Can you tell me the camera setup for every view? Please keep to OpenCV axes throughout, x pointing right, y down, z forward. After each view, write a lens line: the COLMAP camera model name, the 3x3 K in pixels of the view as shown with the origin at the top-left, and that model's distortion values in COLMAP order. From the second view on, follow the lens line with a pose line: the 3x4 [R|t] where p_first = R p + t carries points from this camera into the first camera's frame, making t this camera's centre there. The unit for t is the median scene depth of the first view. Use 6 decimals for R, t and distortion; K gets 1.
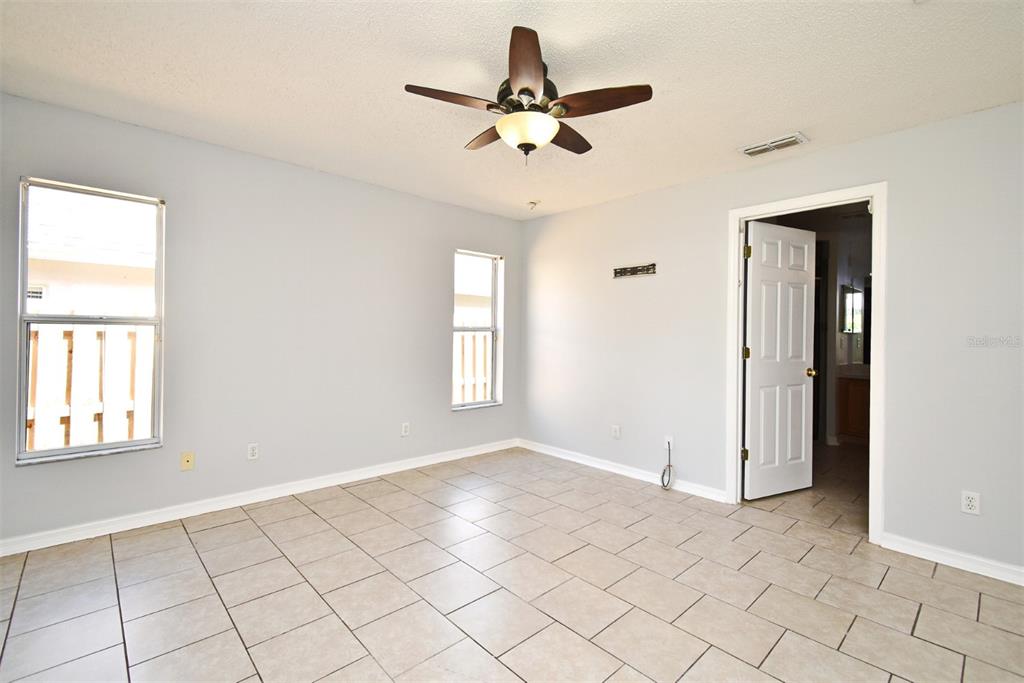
lens RADIAL K [[456.8, 0, 508.4], [0, 456.8, 336.6], [0, 0, 1]] dist [0.004070, -0.001967]
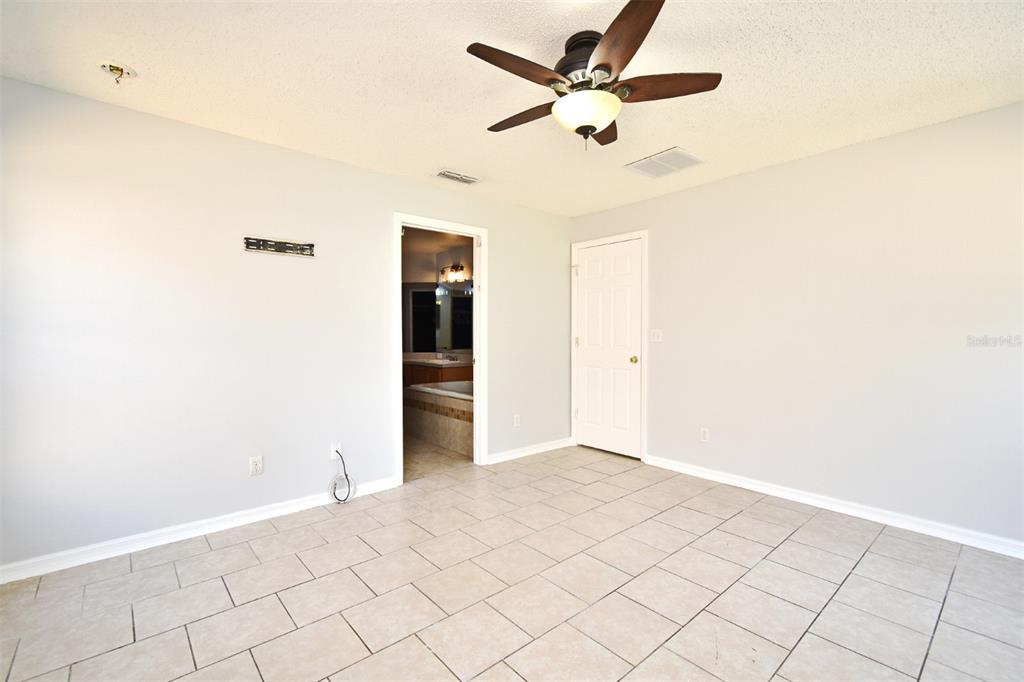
lens RADIAL K [[456.8, 0, 508.8], [0, 456.8, 334.2], [0, 0, 1]] dist [0.004070, -0.001967]
pose [[0.029542, -0.024350, 0.999267, -0.506712], [0.006876, 0.999685, 0.024156, -0.013583], [-0.999540, 0.006157, 0.029700, 0.622403]]
